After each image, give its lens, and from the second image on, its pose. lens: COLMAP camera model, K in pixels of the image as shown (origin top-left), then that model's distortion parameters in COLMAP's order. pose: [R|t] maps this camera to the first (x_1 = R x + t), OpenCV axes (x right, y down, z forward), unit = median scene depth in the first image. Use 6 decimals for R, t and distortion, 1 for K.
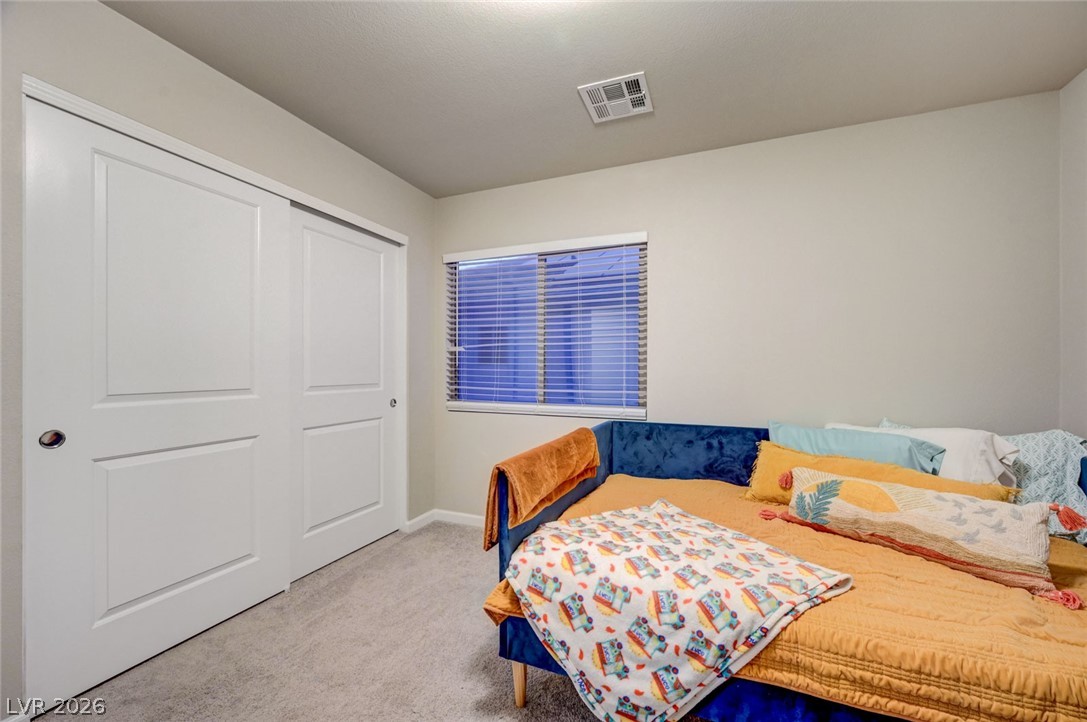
lens RADIAL K [[432.7, 0, 542.9], [0, 432.7, 368.7], [0, 0, 1]] dist [-0.000557, -0.000156]
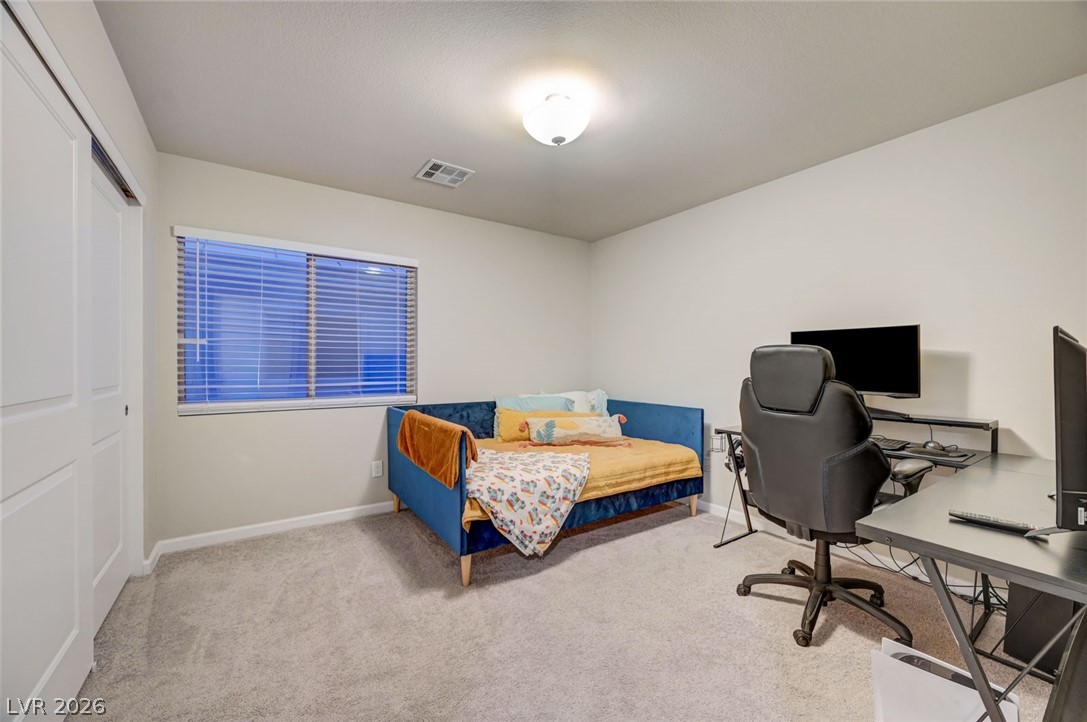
lens RADIAL K [[428.9, 0, 543.8], [0, 428.9, 364.8], [0, 0, 1]] dist [-0.001720, -0.000127]
pose [[0.547399, -0.005933, 0.836851, -1.351882], [0.001690, 0.999981, 0.005984, -0.010717], [-0.836870, -0.001861, 0.547398, -0.064161]]
